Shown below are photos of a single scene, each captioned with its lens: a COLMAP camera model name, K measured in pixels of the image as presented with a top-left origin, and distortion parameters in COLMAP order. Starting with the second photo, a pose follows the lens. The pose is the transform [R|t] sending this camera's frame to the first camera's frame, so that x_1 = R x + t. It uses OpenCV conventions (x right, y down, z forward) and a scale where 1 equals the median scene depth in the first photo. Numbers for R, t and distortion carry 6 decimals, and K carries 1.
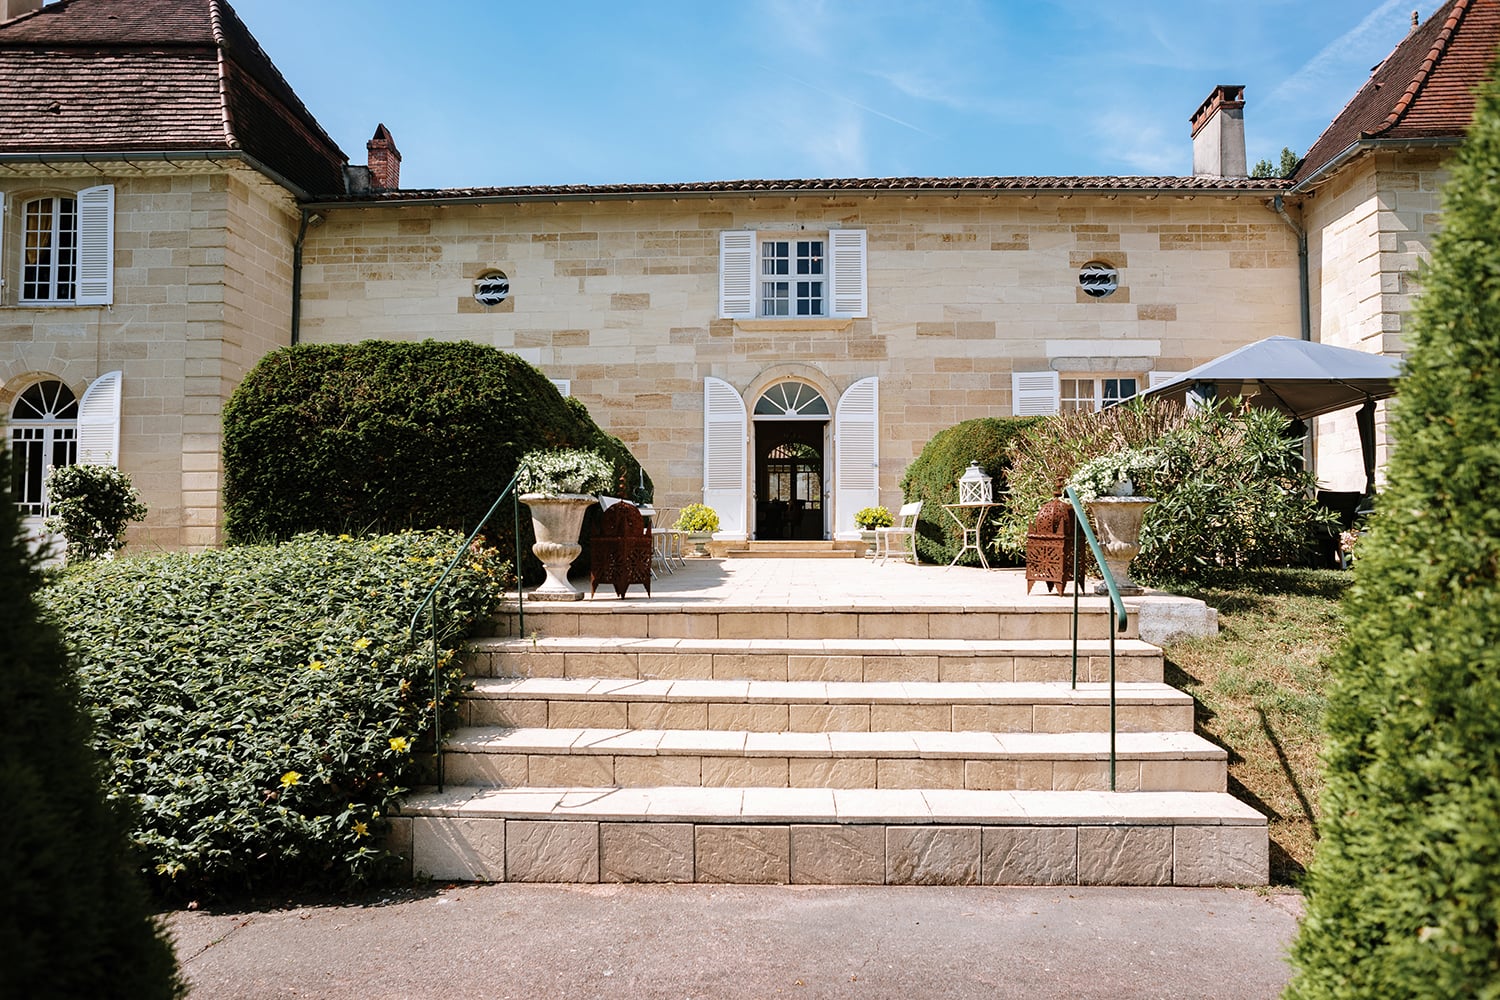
lens RADIAL K [[1041.5, 0, 754.2], [0, 1041.5, 500.3], [0, 0, 1]] dist [-0.055083, 0.028046]
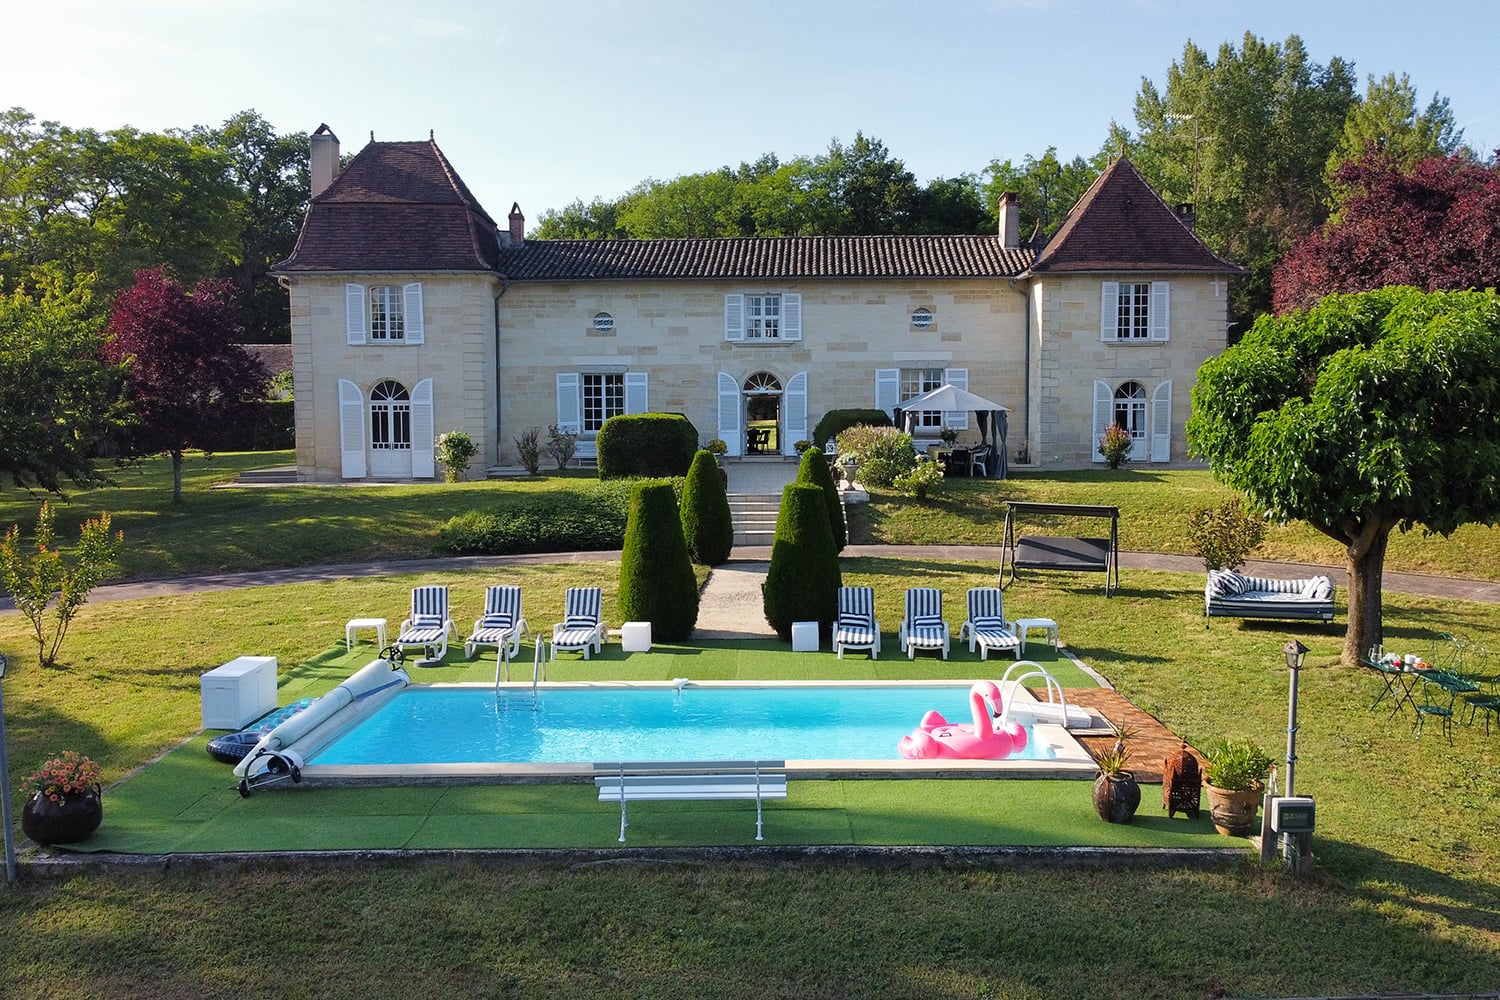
lens RADIAL K [[1309.8, 0, 751.6], [0, 1309.8, 508.8], [0, 0, 1]] dist [0.006693, -0.000843]
pose [[0.999514, -0.009950, 0.029553, -0.059390], [0.006215, 0.992276, 0.123894, -0.166937], [-0.030558, -0.123650, 0.991855, -1.450531]]
